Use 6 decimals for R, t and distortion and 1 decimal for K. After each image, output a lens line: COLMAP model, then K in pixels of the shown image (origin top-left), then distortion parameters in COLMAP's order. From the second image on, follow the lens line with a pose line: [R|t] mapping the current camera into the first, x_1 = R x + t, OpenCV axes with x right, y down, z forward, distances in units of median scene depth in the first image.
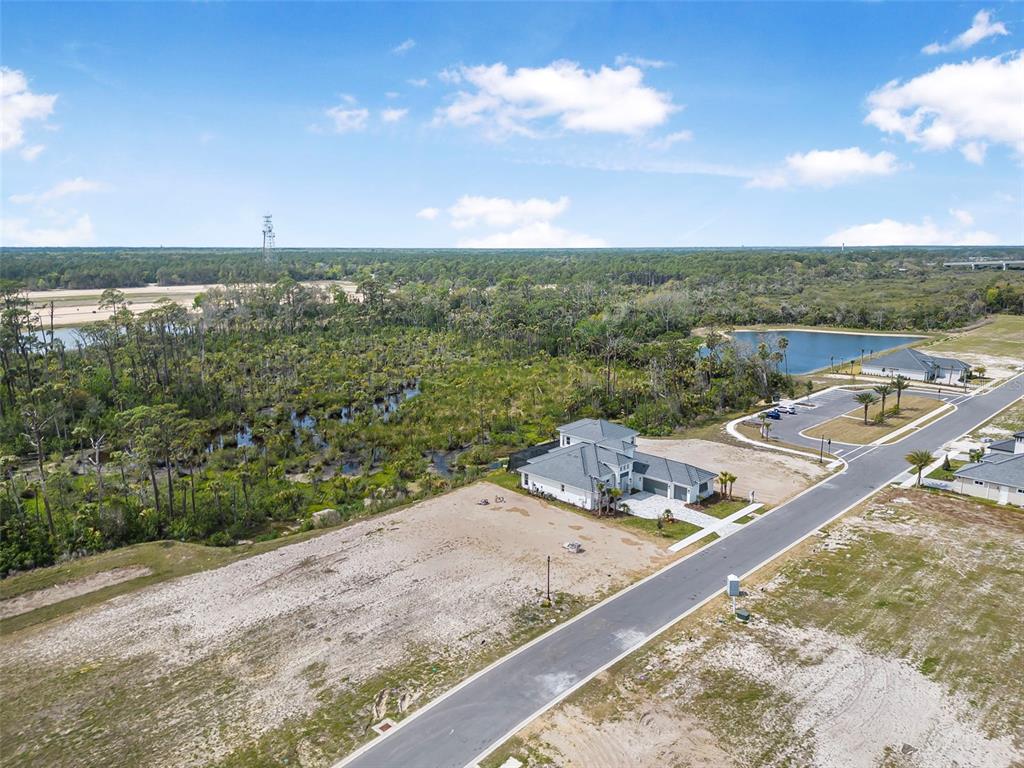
lens RADIAL K [[715.3, 0, 512.0], [0, 715.3, 384.0], [0, 0, 1]] dist [0.065250, -0.052996]
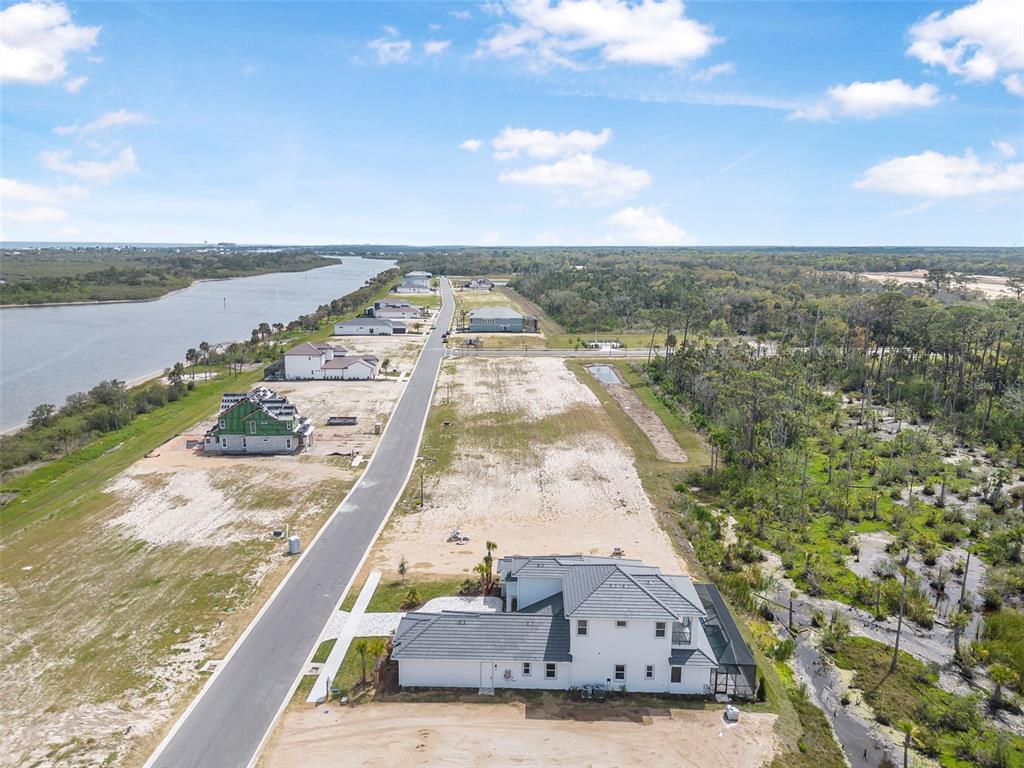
lens RADIAL K [[720.4, 0, 512.0], [0, 720.4, 384.0], [0, 0, 1]] dist [0.077206, -0.077681]
pose [[-0.726824, 0.125741, -0.675215, 0.678288], [-0.135775, 0.937393, 0.320718, -0.306715], [0.673269, 0.324783, -0.664247, 1.626162]]
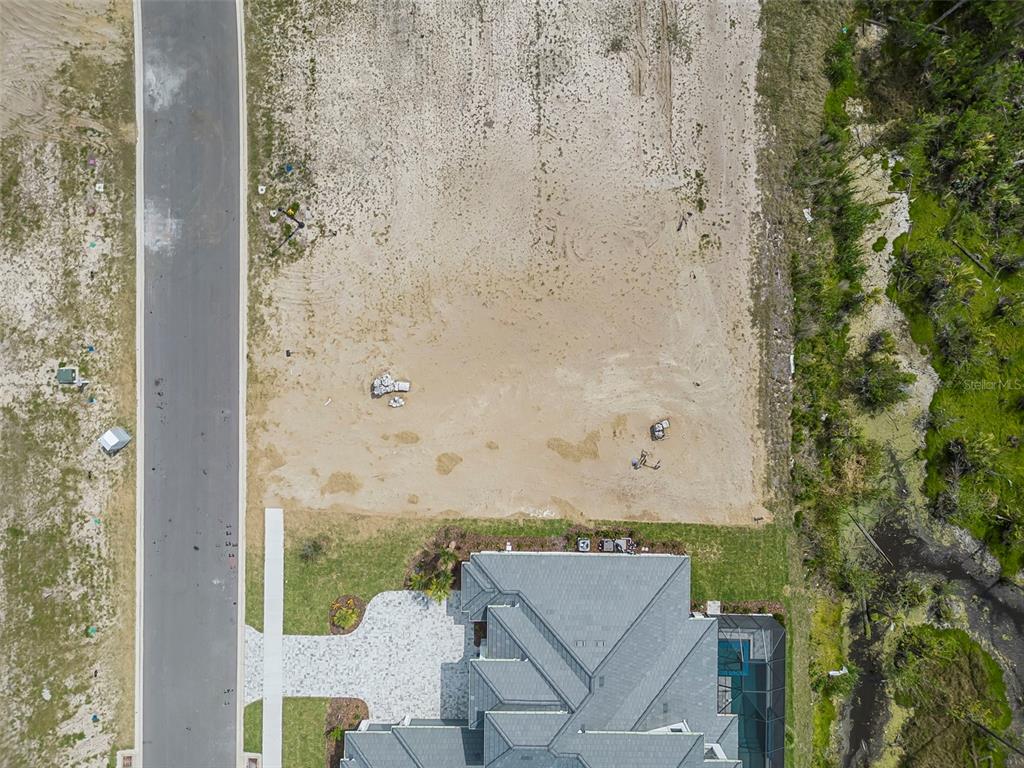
lens RADIAL K [[715.3, 0, 512.0], [0, 715.3, 384.0], [0, 0, 1]] dist [0.065250, -0.052996]
pose [[-0.711952, 0.702089, 0.013965, 0.004475], [-0.127331, -0.148626, 0.980662, -0.349267], [0.690587, 0.696406, 0.195213, 0.935939]]
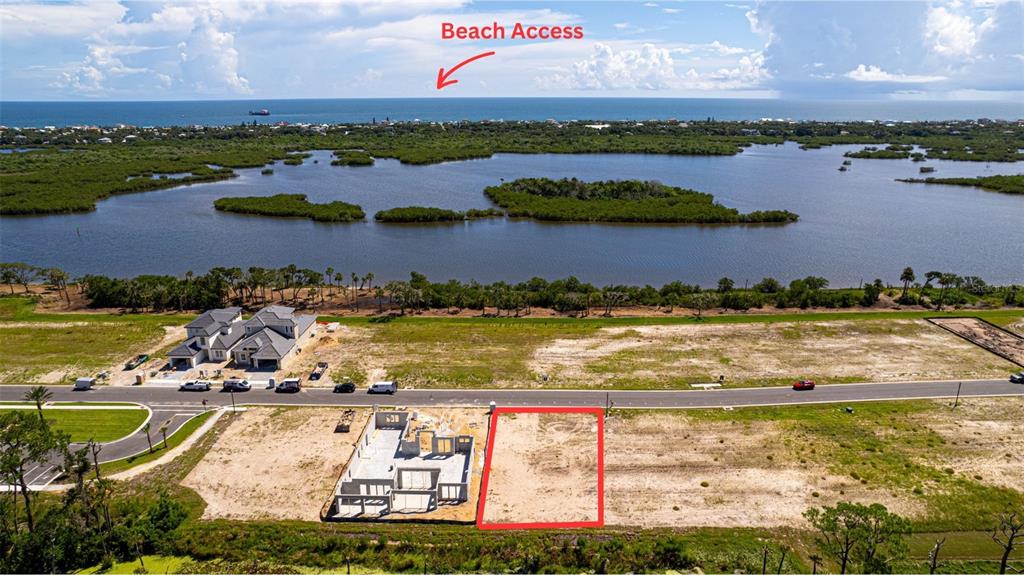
lens RADIAL K [[660.8, 0, 518.4], [0, 660.8, 285.0], [0, 0, 1]] dist [-0.073194, 0.057722]
pose [[-0.696321, -0.196856, 0.690206, -0.708996], [0.136264, 0.907902, 0.396417, -0.551859], [-0.704676, 0.370084, -0.605367, 1.691438]]
